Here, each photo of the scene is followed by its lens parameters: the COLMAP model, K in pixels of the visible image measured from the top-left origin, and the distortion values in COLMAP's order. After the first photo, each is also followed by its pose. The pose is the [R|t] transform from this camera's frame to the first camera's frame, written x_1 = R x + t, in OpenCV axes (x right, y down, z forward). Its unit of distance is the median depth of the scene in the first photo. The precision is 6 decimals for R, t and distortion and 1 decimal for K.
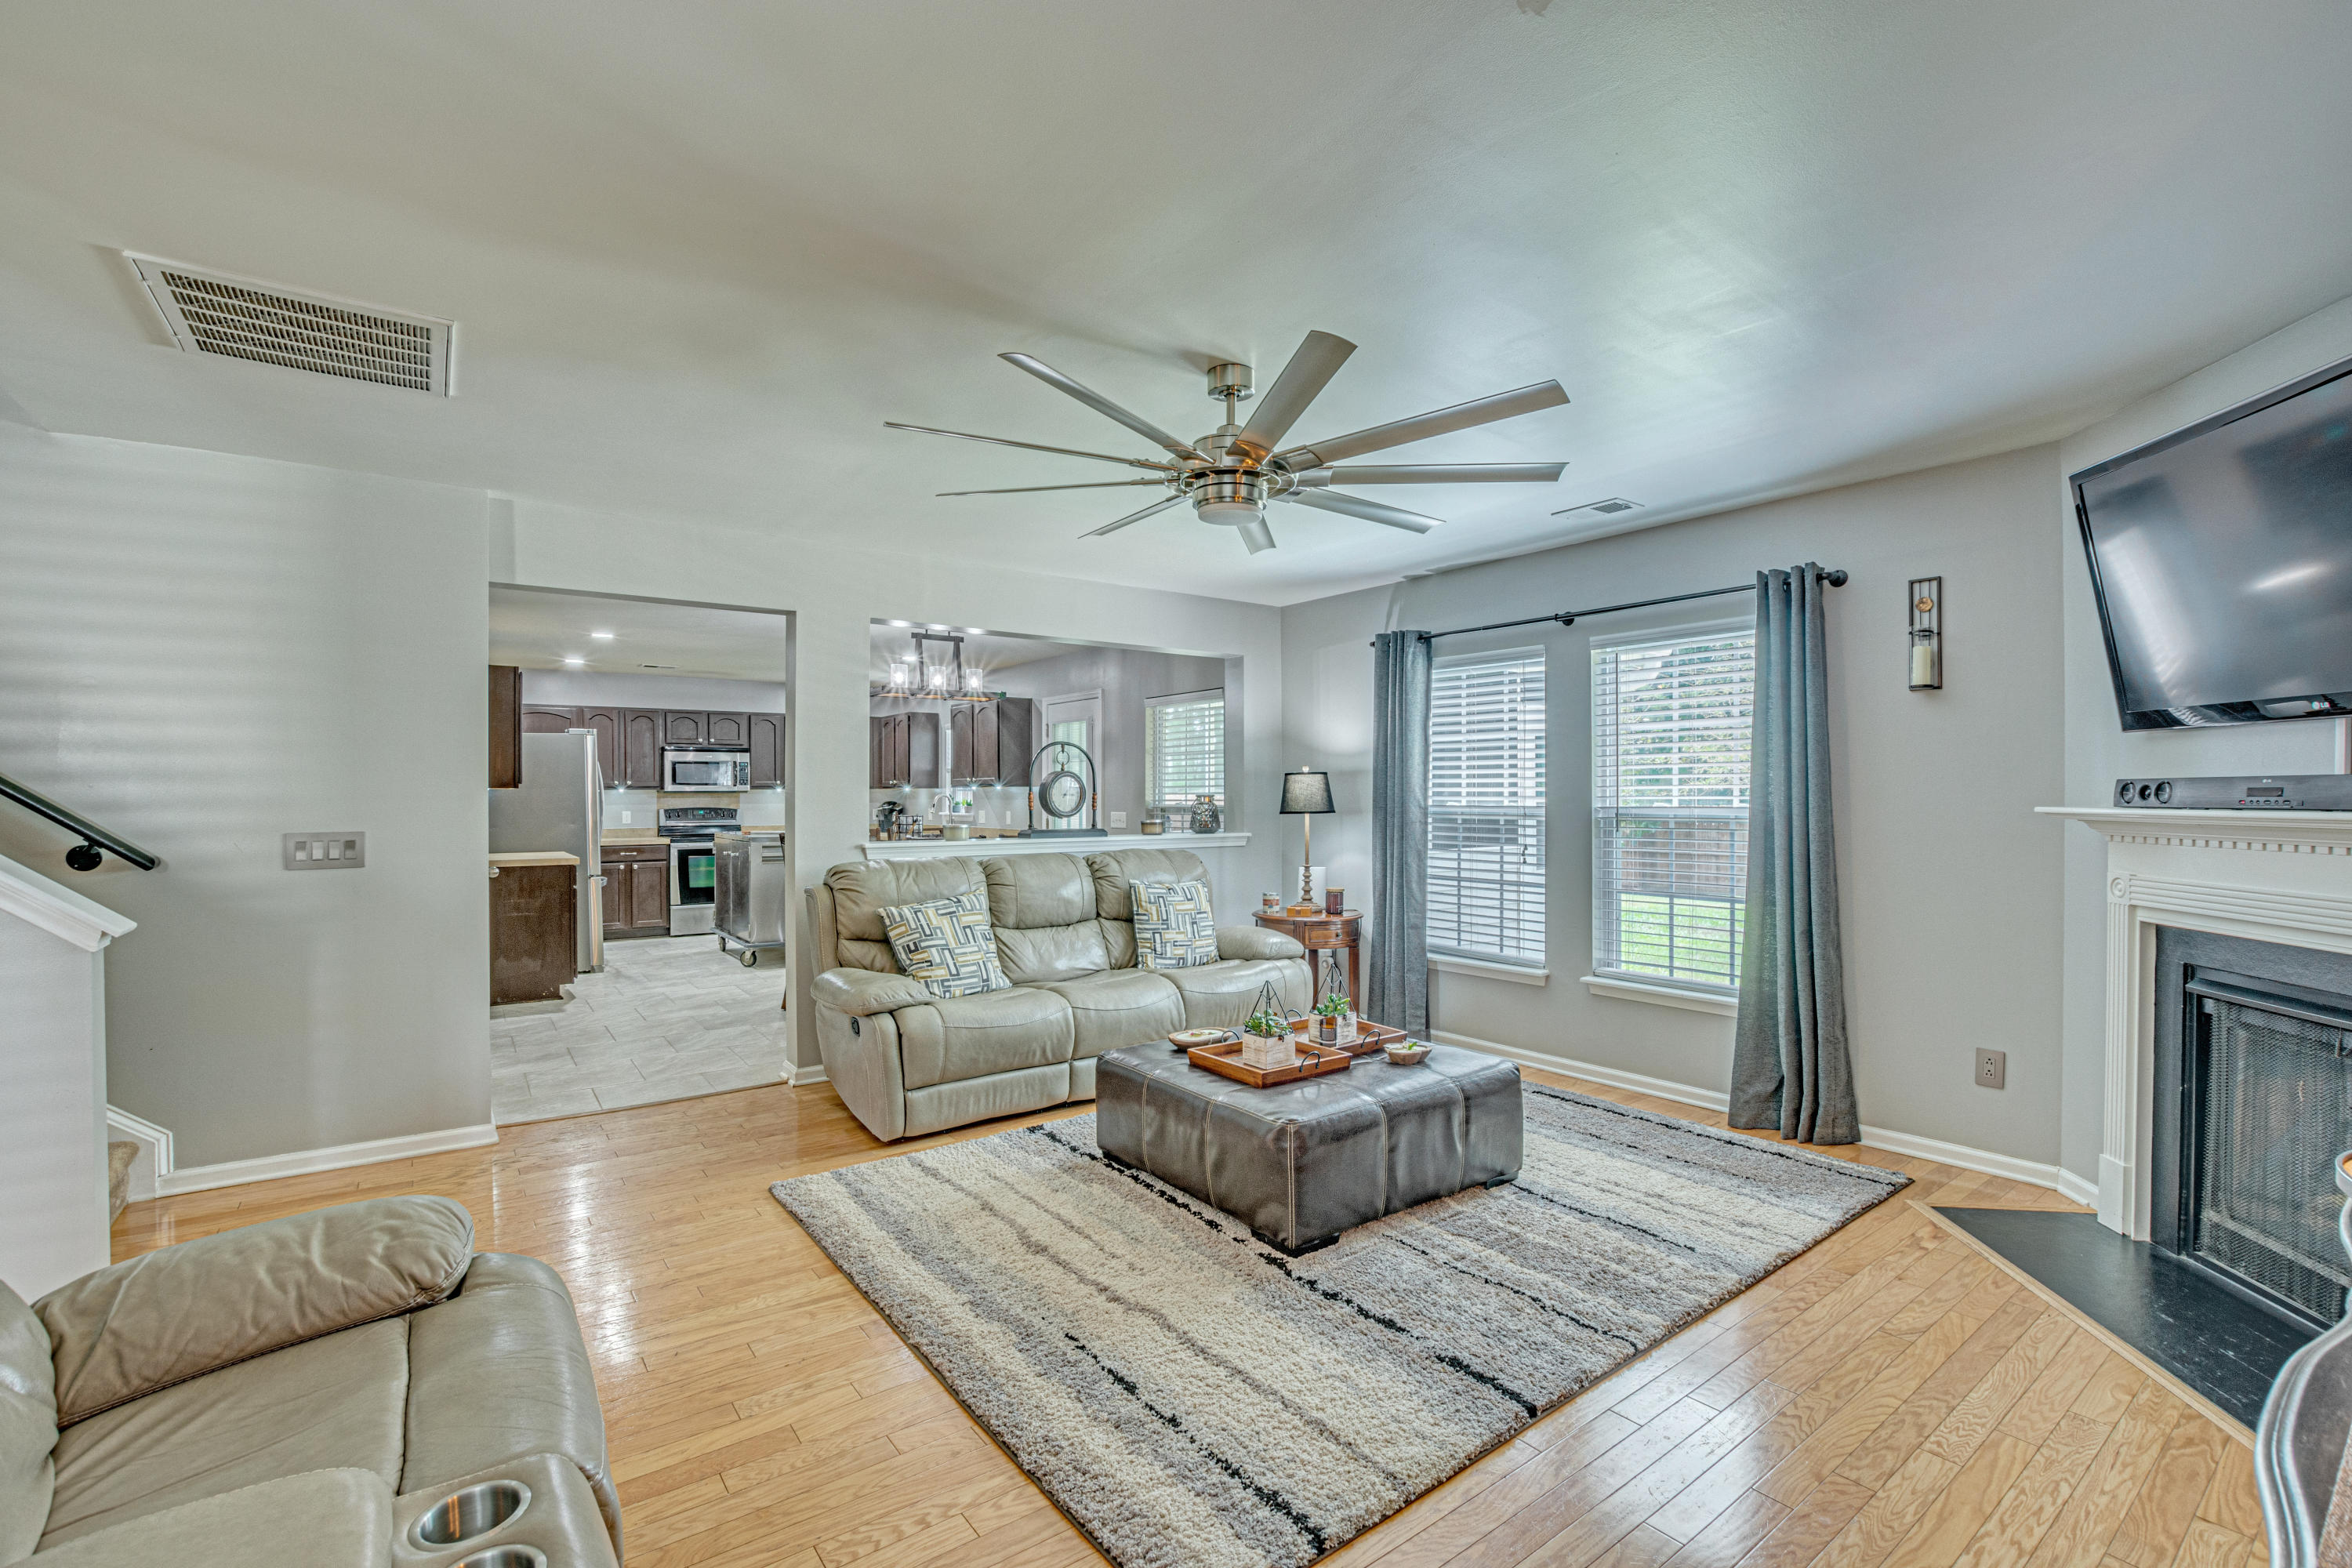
lens RADIAL K [[1037.0, 0, 1190.2], [0, 1037.0, 797.8], [0, 0, 1]] dist [-0.023718, 0.000916]
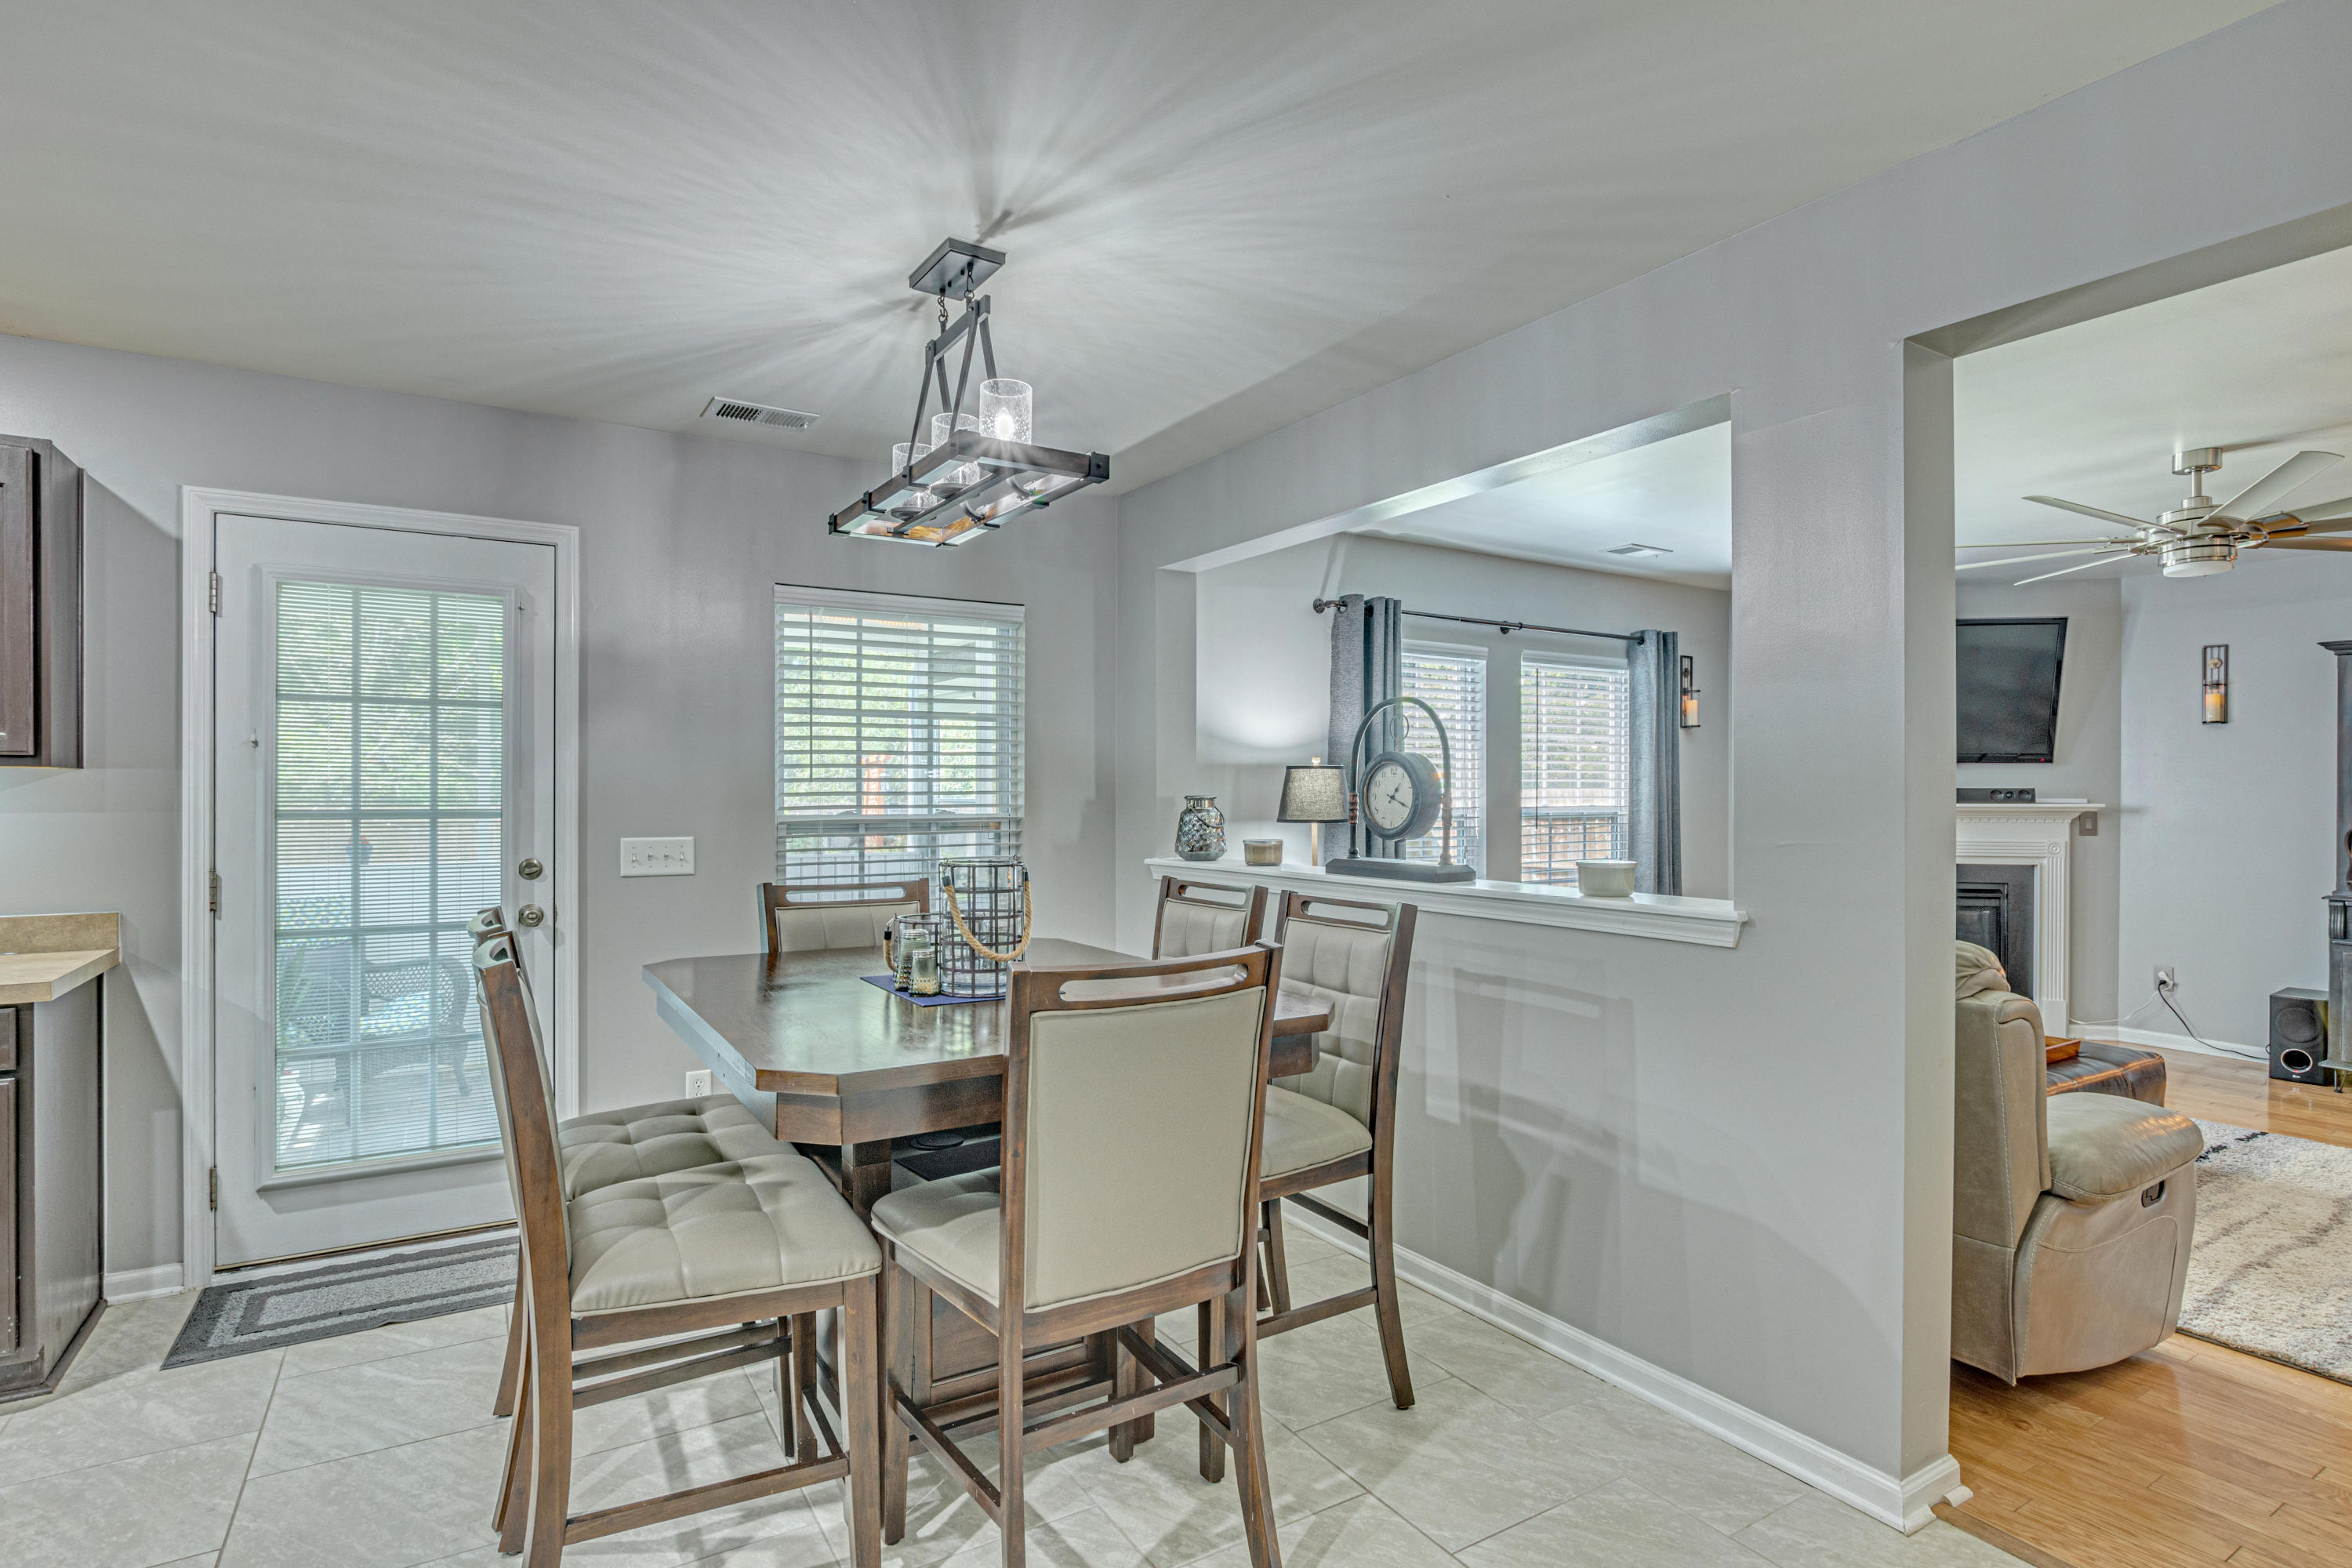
lens RADIAL K [[1194.5, 0, 1197.7], [0, 1194.5, 792.0], [0, 0, 1]] dist [-0.001695, 0.000931]
pose [[0.066952, 0.002142, 0.997754, -0.877016], [0.001903, 0.999996, -0.002275, -0.005074], [-0.997754, 0.002051, 0.066948, 1.260347]]
